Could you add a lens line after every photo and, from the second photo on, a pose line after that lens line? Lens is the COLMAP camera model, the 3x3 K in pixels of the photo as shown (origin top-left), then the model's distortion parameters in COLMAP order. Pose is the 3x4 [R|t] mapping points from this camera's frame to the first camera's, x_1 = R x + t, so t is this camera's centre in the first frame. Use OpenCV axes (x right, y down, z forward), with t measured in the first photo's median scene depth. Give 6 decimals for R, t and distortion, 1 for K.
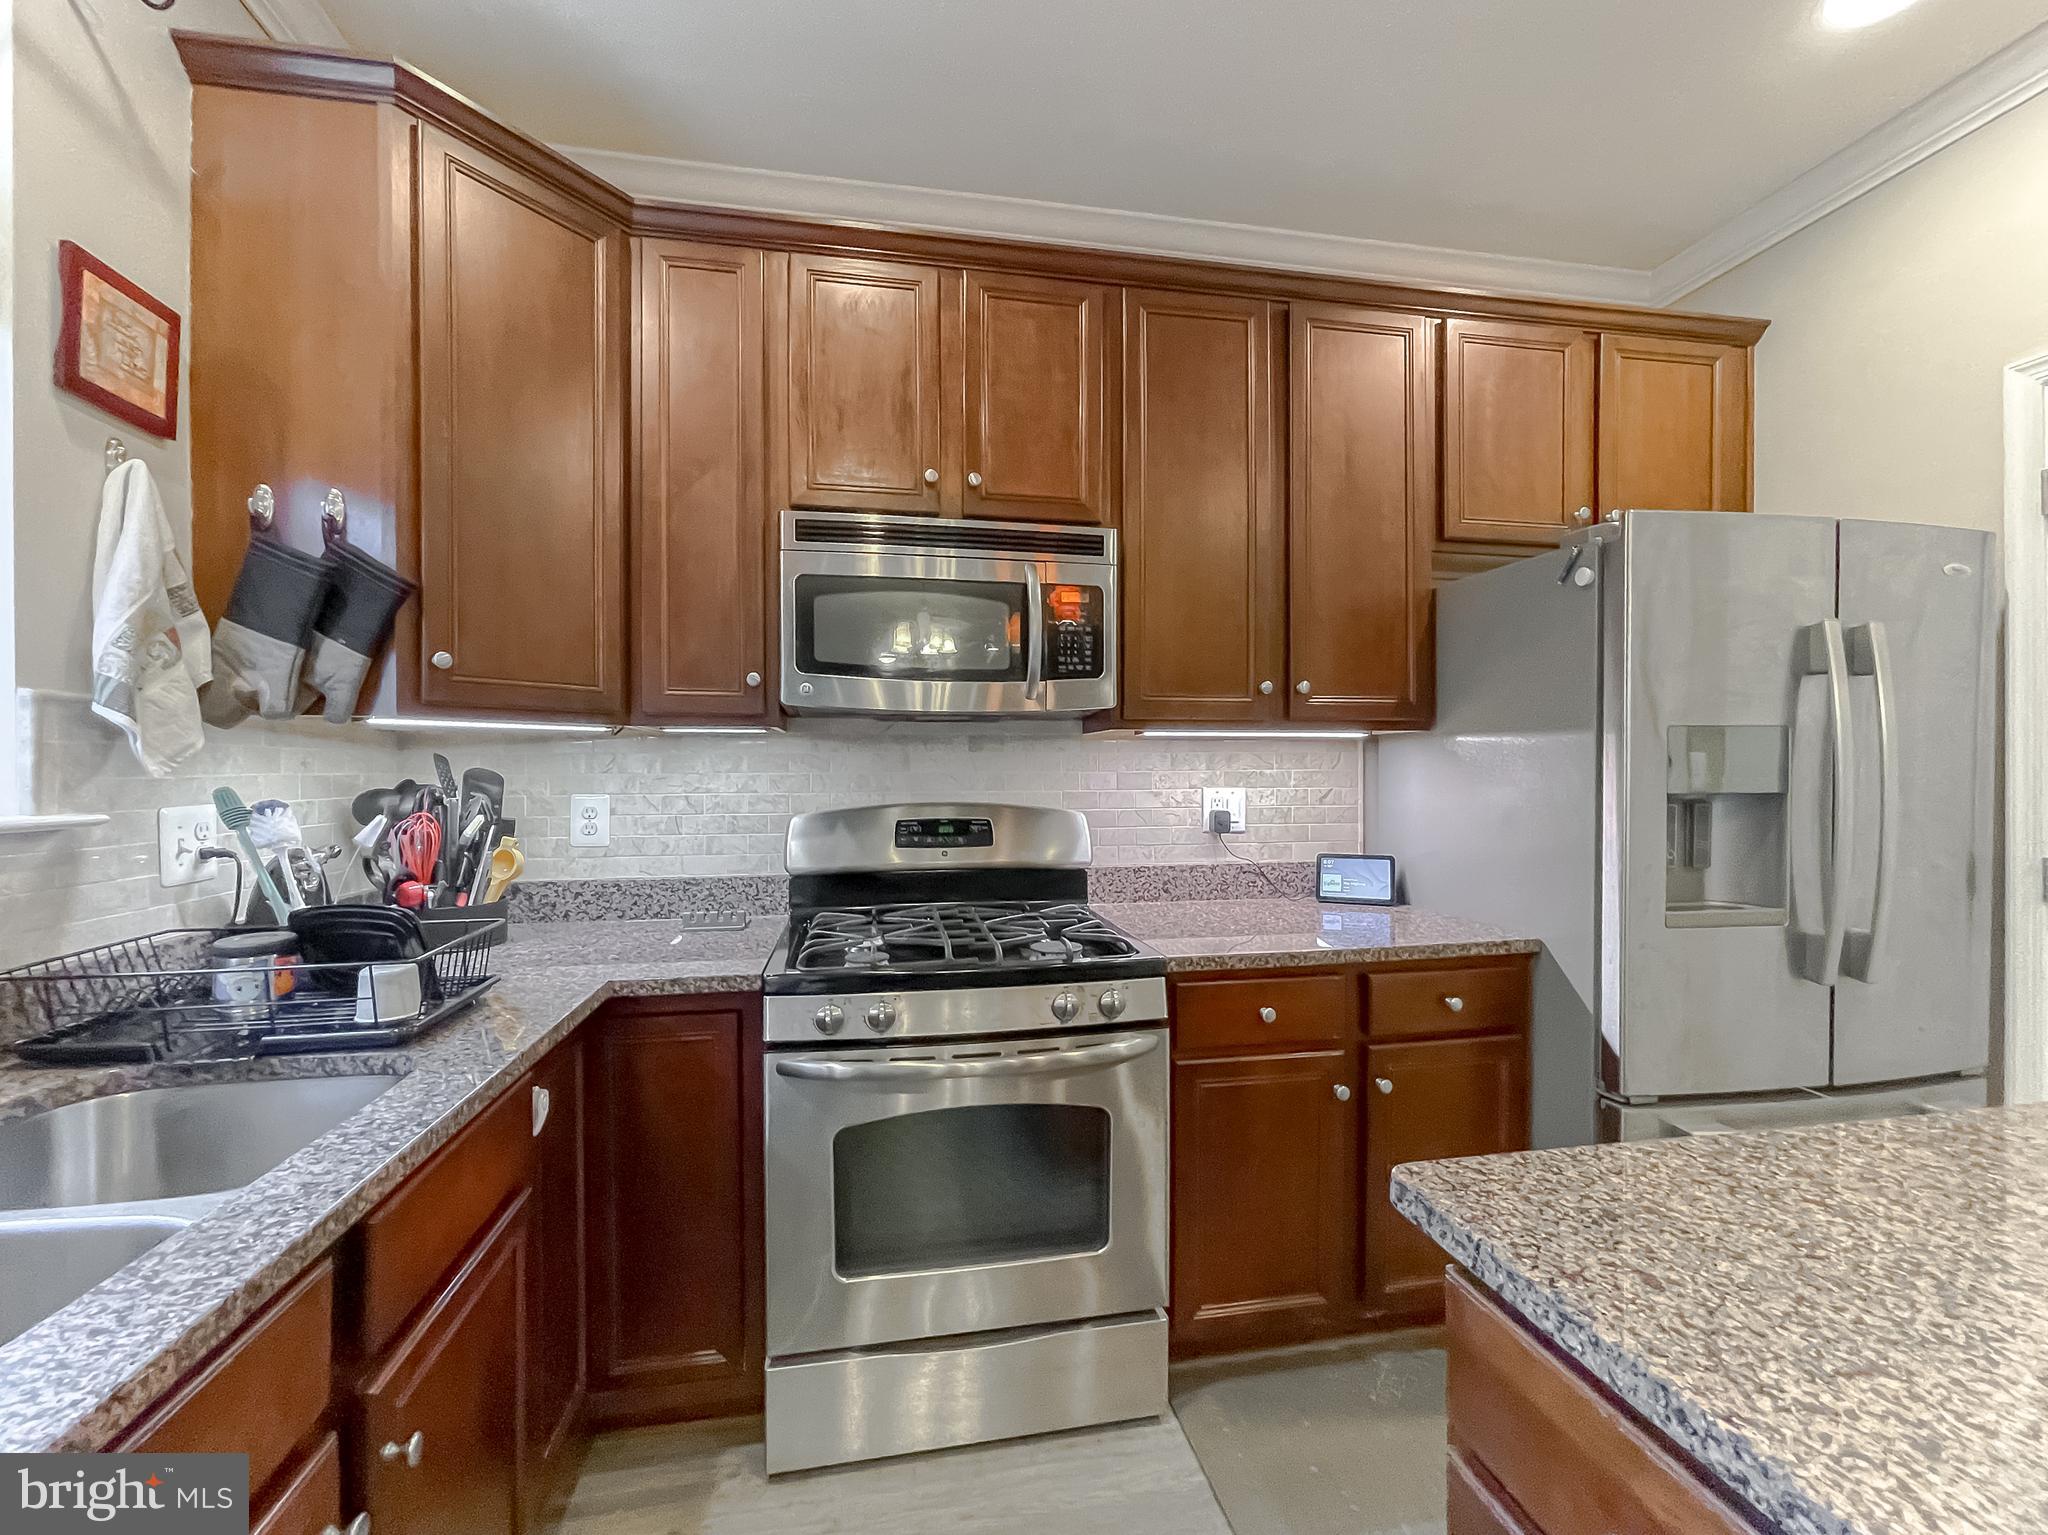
lens RADIAL K [[850.8, 0, 1018.4], [0, 850.8, 771.3], [0, 0, 1]] dist [-0.000271, -0.000185]
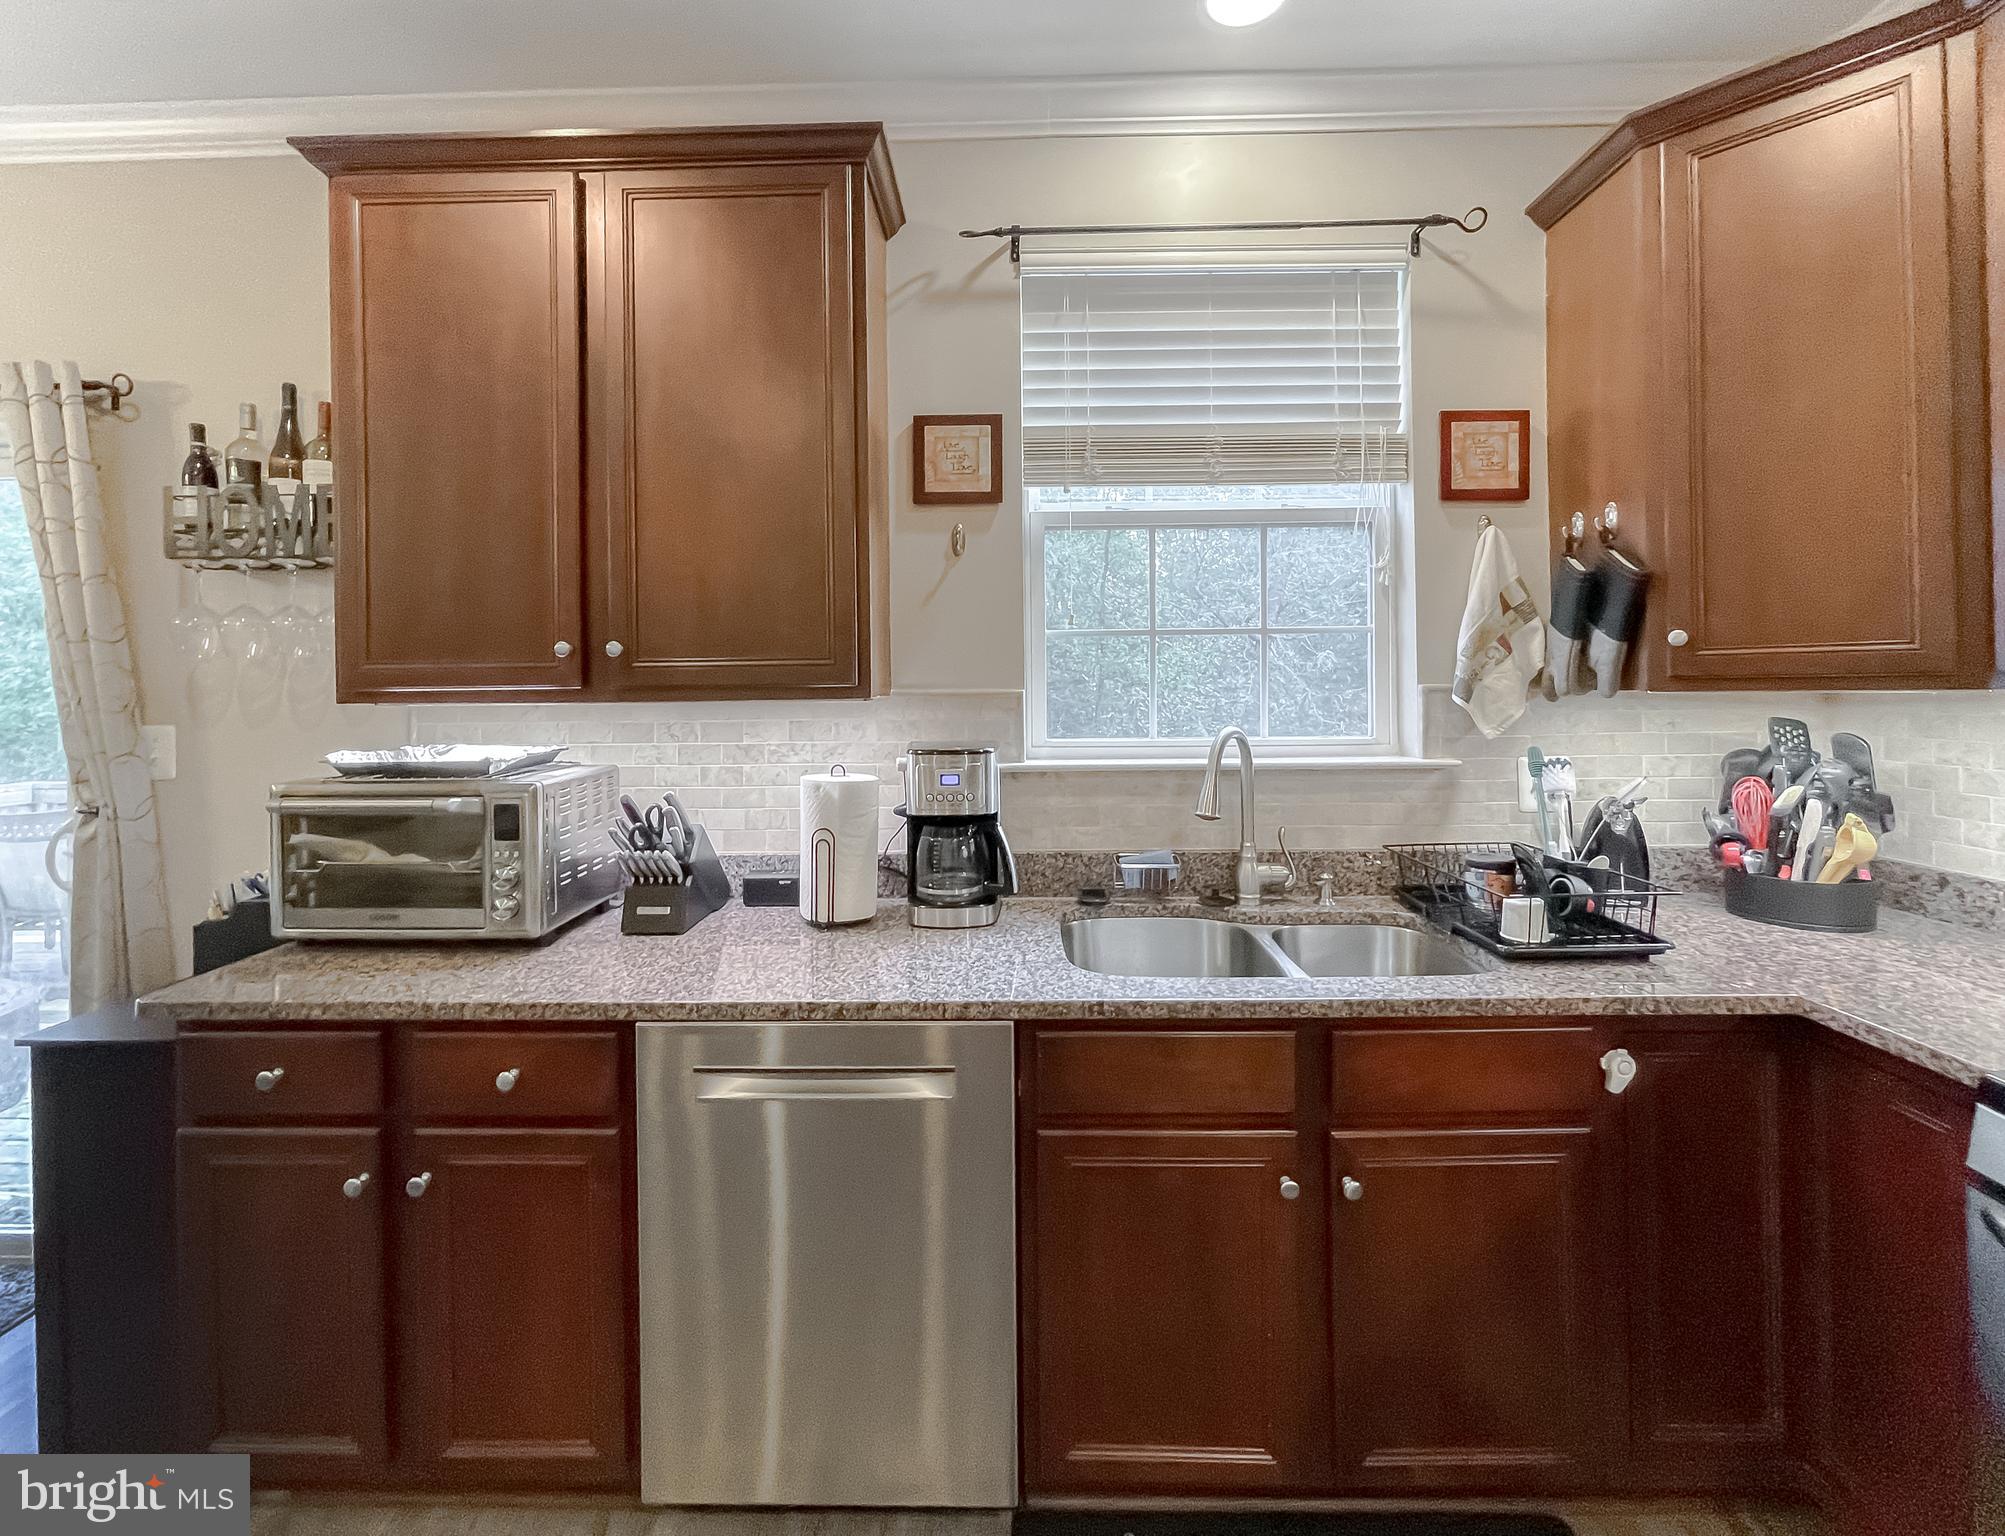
lens RADIAL K [[866.4, 0, 1000.9], [0, 866.4, 685.8], [0, 0, 1]] dist [-0.001352, -0.000264]
pose [[-0.201957, 0.004335, -0.979385, 0.559852], [0.011683, 0.999930, 0.002017, -0.083690], [0.979325, -0.011035, -0.201993, 0.393351]]
